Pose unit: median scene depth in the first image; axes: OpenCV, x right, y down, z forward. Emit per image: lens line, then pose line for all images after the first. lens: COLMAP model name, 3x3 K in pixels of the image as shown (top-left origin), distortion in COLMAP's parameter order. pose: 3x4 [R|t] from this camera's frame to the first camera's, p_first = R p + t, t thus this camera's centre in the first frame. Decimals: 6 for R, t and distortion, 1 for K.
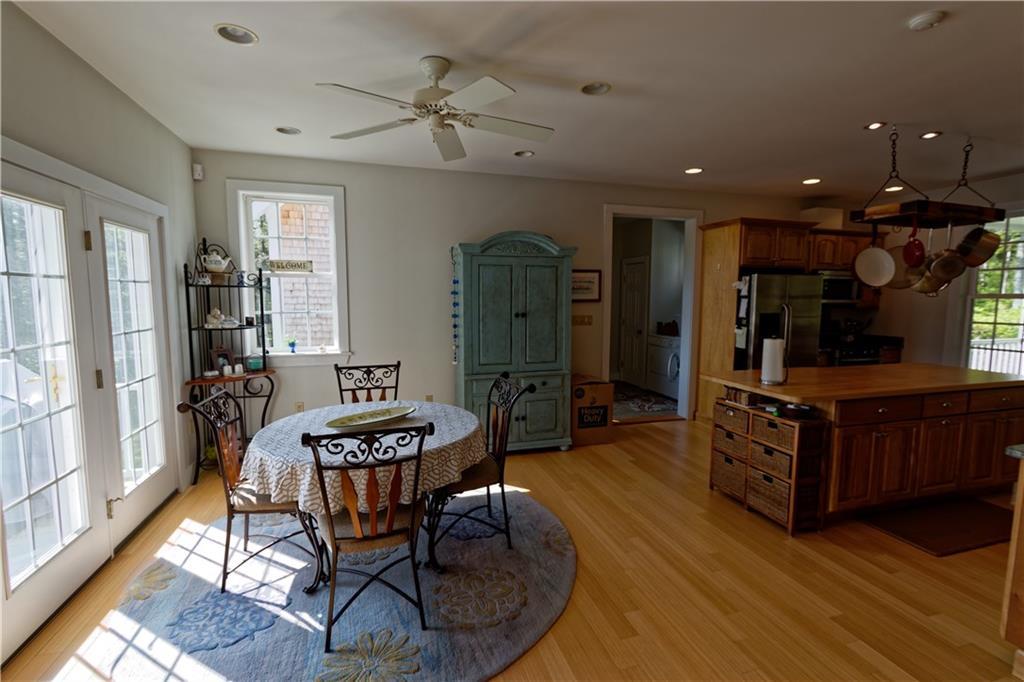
lens RADIAL K [[454.6, 0, 512.0], [0, 454.6, 341.0], [0, 0, 1]] dist [-0.000758, 0.000204]
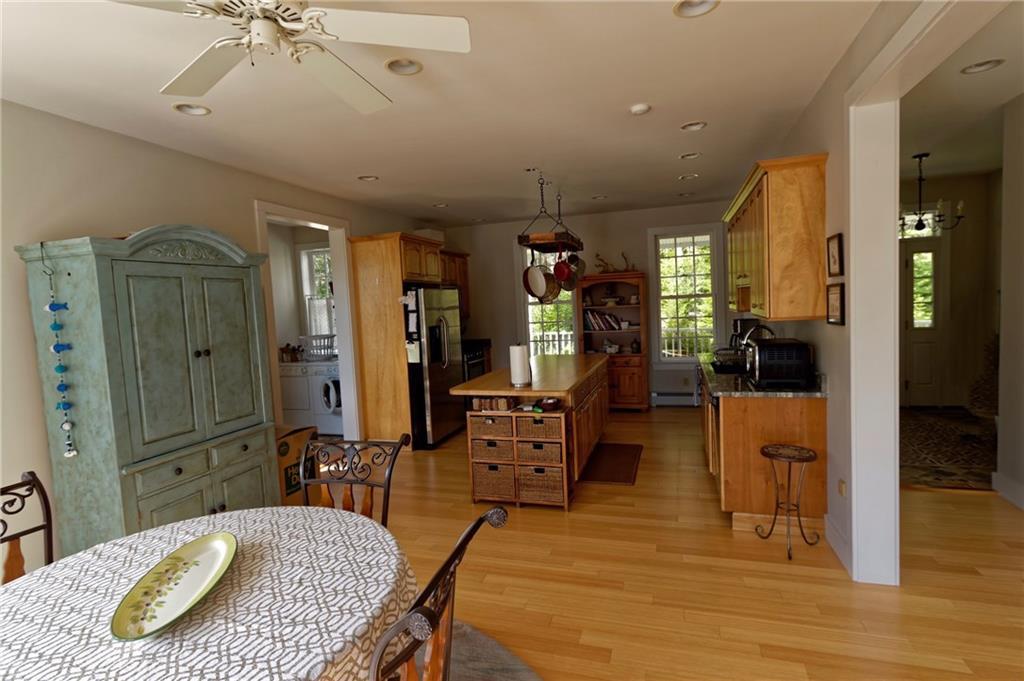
lens RADIAL K [[497.0, 0, 512.0], [0, 497.0, 340.5], [0, 0, 1]] dist [-0.003050, 0.000100]
pose [[0.577321, -0.091736, 0.811347, -0.304932], [0.130821, 0.991224, 0.018987, -0.030629], [-0.805969, 0.095180, 0.584256, 0.223522]]
